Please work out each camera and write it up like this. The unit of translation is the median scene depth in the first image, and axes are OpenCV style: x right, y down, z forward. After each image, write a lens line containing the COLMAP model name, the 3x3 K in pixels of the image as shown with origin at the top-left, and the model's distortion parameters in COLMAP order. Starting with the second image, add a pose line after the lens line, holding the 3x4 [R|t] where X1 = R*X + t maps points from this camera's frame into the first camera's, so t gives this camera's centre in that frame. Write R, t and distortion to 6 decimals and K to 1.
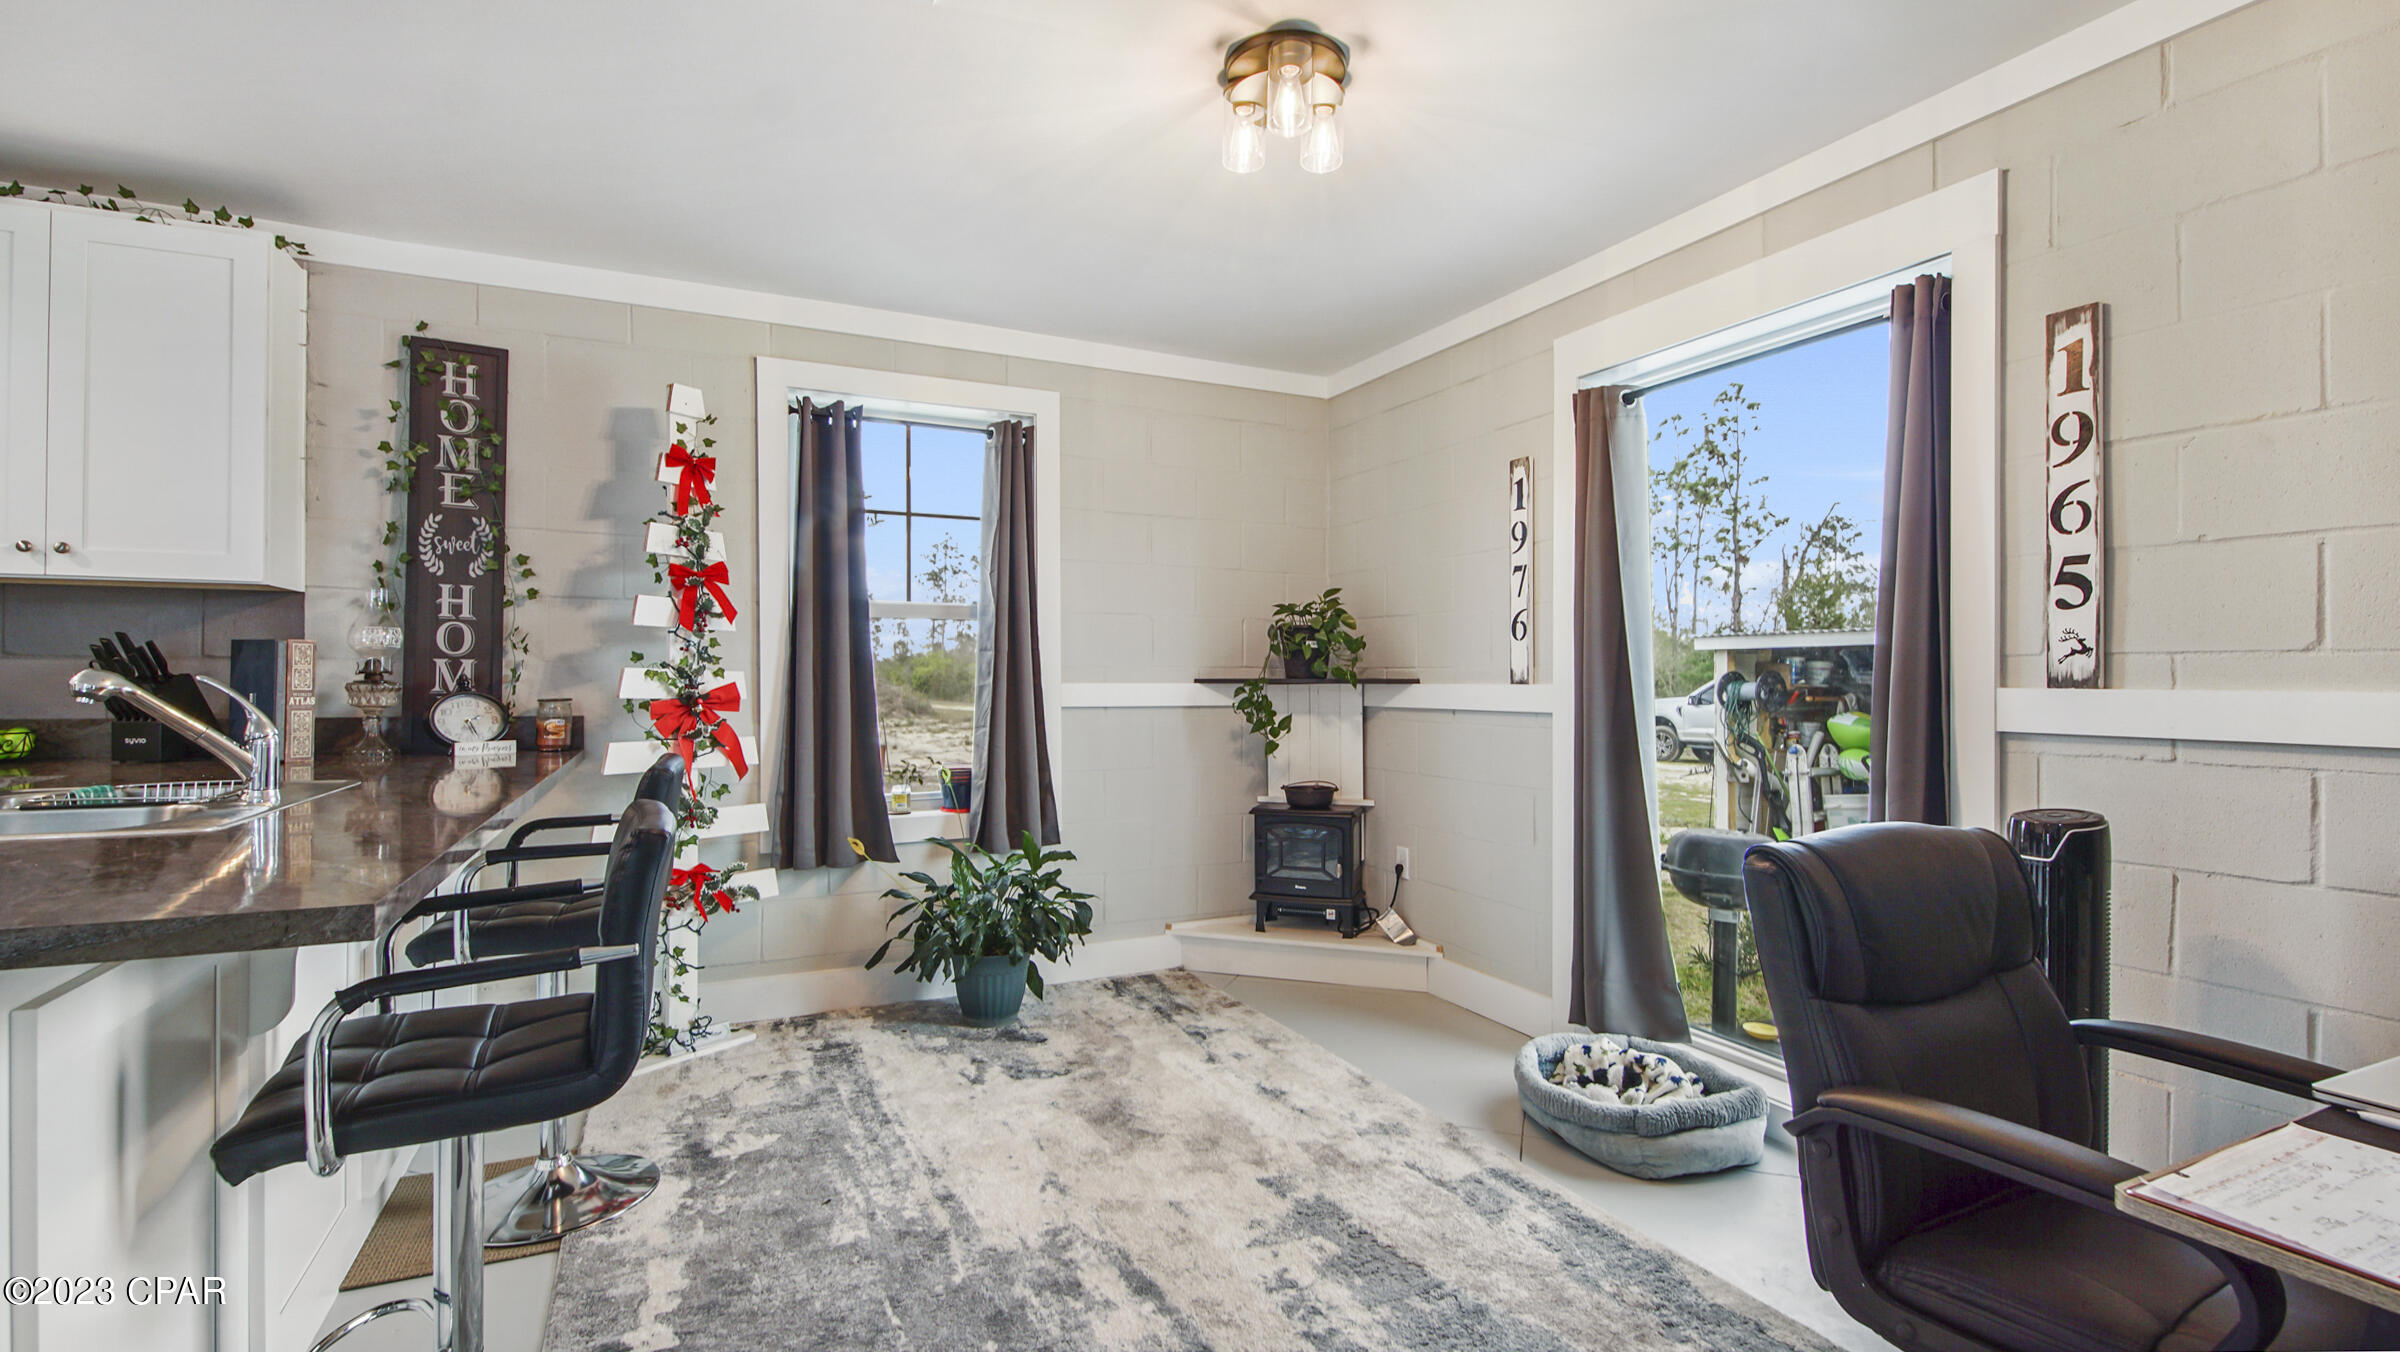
lens RADIAL K [[1069.1, 0, 1200.0], [0, 1069.1, 676.0], [0, 0, 1]] dist [0.000023, 0.000006]
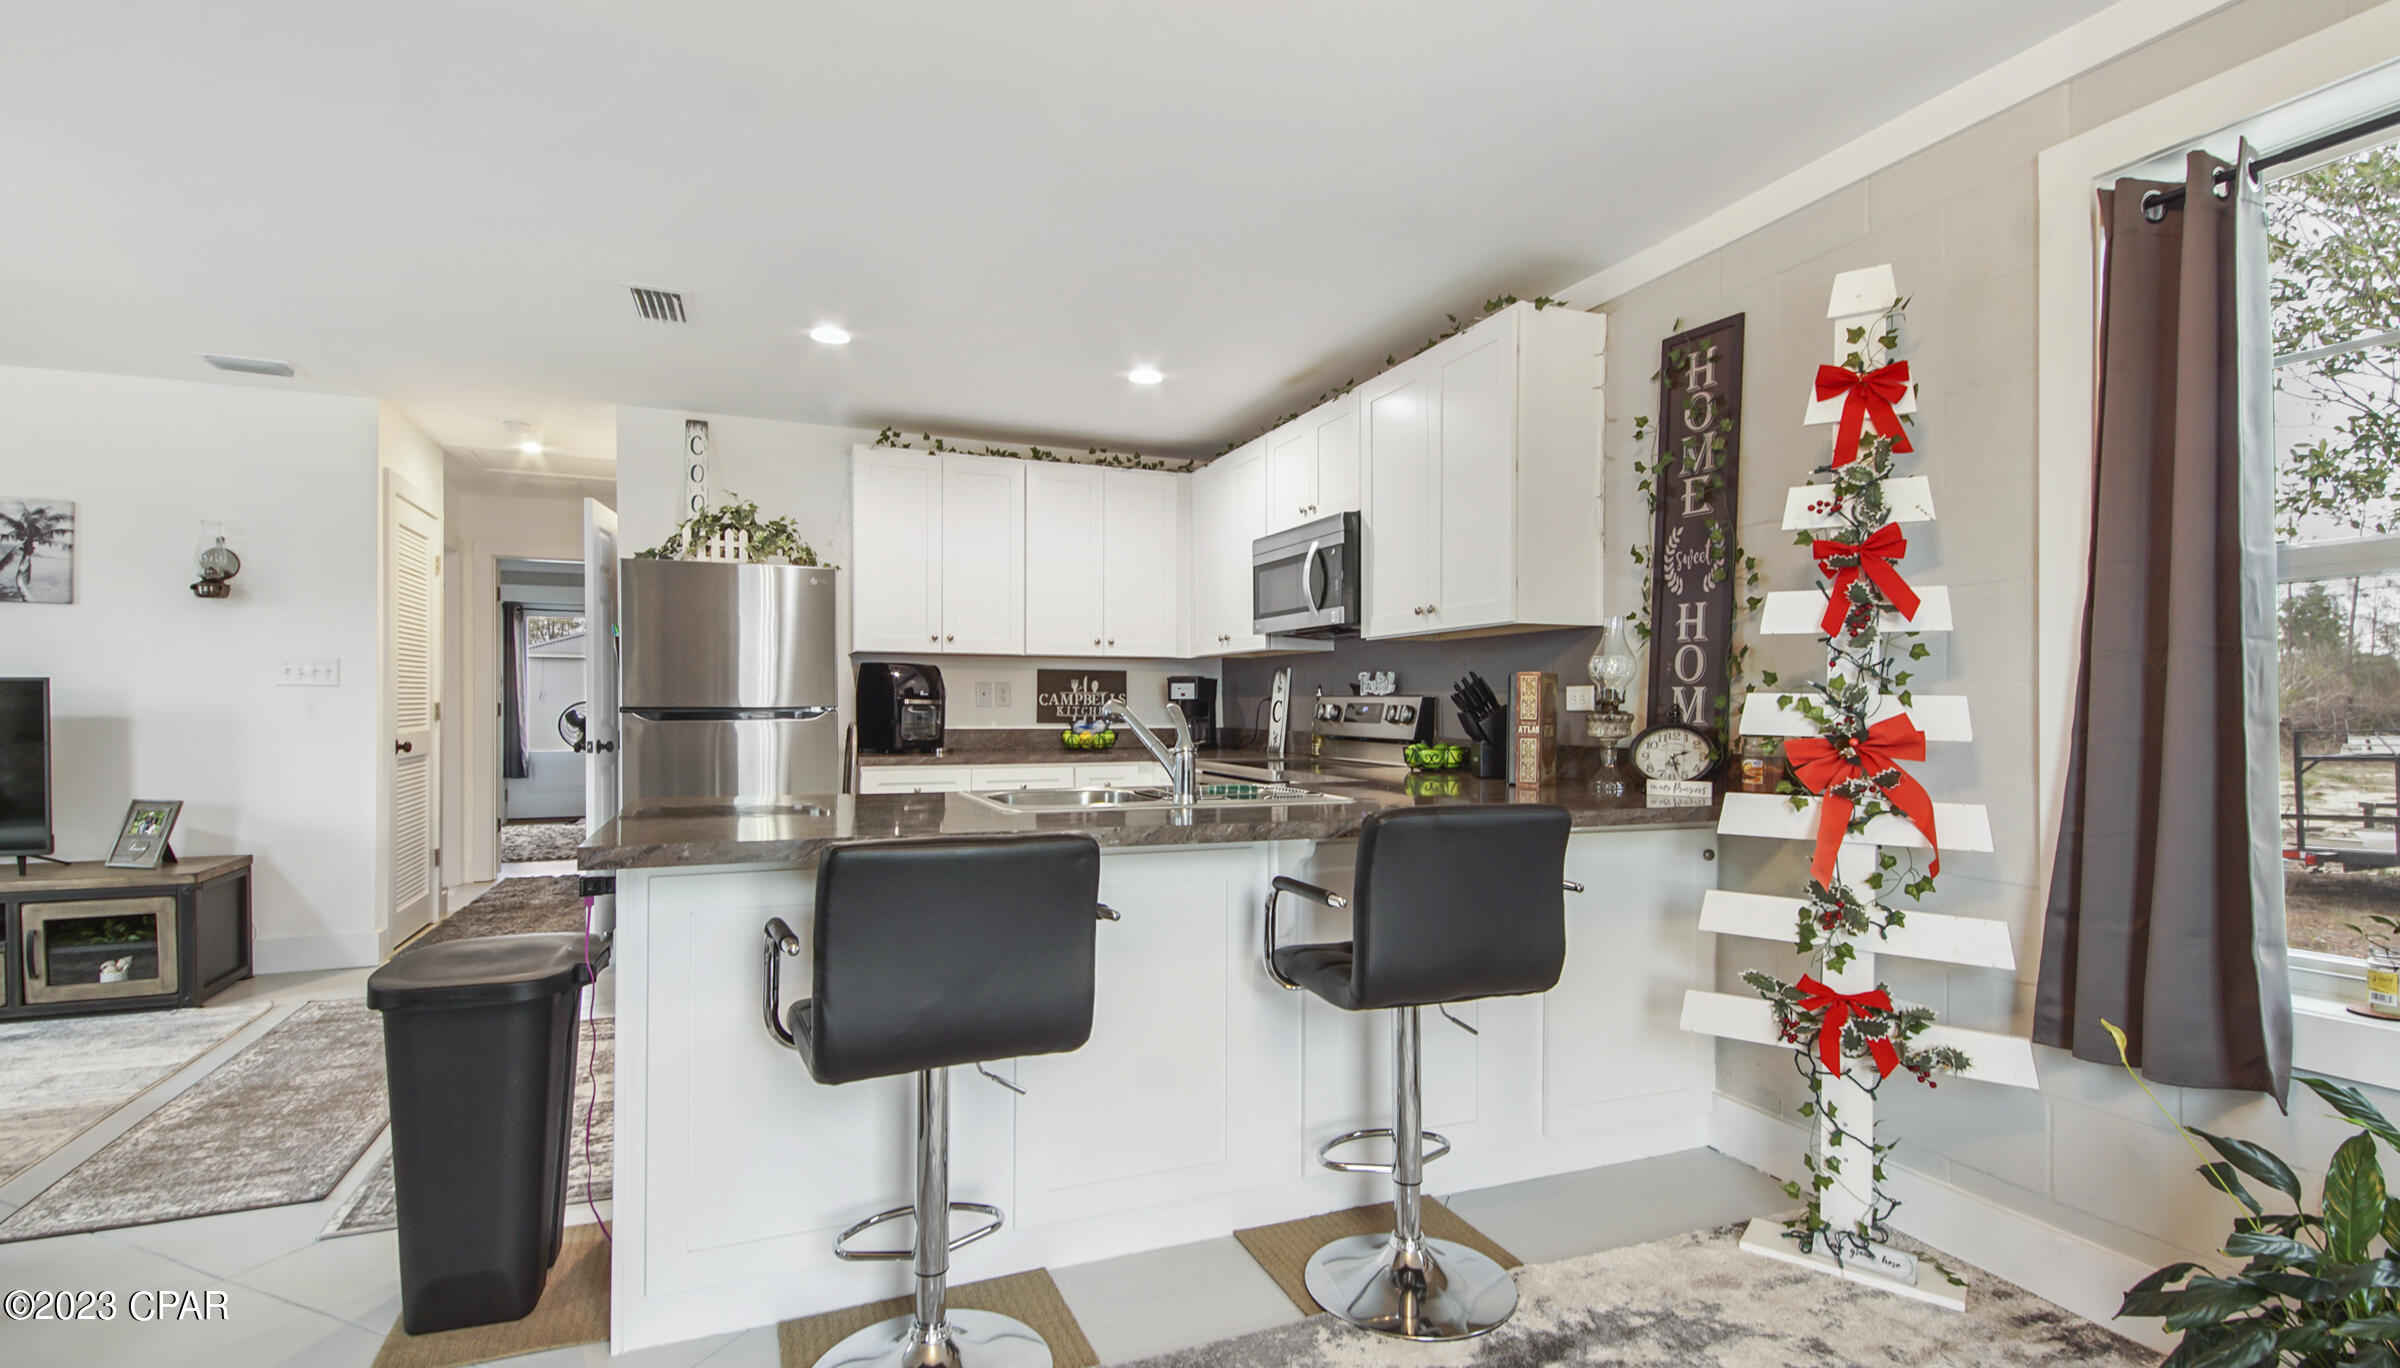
lens RADIAL K [[1100.1, 0, 1196.1], [0, 1100.1, 716.4], [0, 0, 1]] dist [0.011537, -0.000235]
pose [[-0.077104, 0.003583, -0.997017, 0.246372], [-0.000009, 0.999994, 0.003595, 0.005439], [0.997023, 0.000286, -0.077104, 0.656305]]
